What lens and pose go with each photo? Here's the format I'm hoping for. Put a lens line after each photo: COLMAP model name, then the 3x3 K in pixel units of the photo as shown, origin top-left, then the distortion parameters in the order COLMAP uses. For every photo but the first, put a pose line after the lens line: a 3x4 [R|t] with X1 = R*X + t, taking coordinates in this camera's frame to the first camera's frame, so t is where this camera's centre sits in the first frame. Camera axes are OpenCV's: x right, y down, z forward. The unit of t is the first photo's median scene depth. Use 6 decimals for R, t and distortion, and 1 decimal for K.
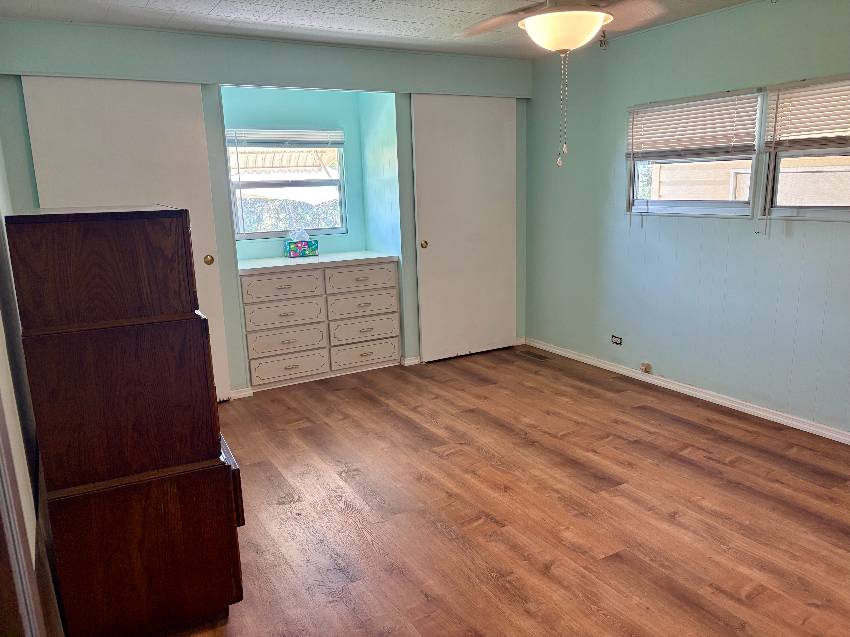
lens RADIAL K [[647.8, 0, 426.0], [0, 647.8, 320.7], [0, 0, 1]] dist [0.063407, -0.037361]
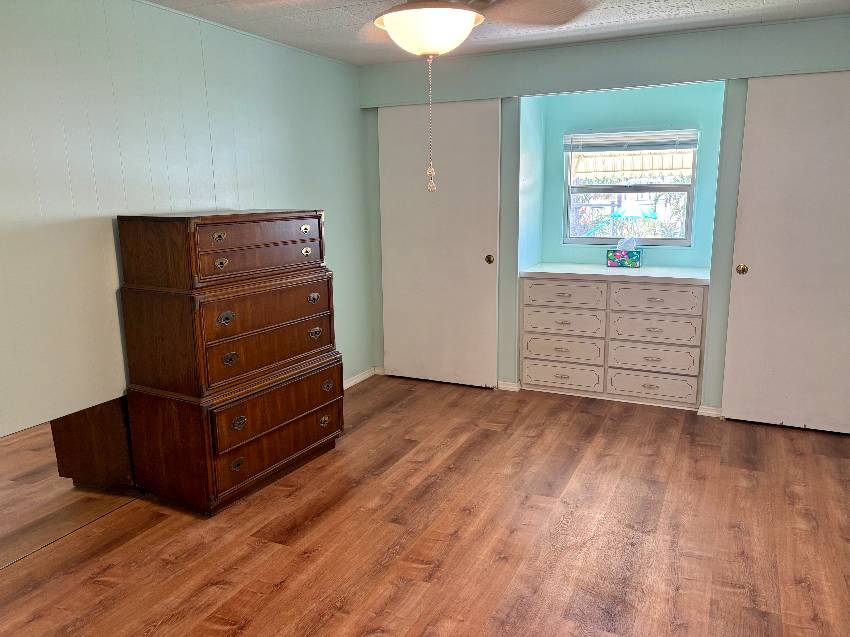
lens RADIAL K [[647.8, 0, 424.2], [0, 647.8, 316.5], [0, 0, 1]] dist [0.063407, -0.037361]
pose [[0.559079, 0.181844, -0.808927, 0.444287], [-0.175177, 0.979534, 0.099125, -0.076238], [0.810397, 0.086287, 0.579492, 0.248752]]
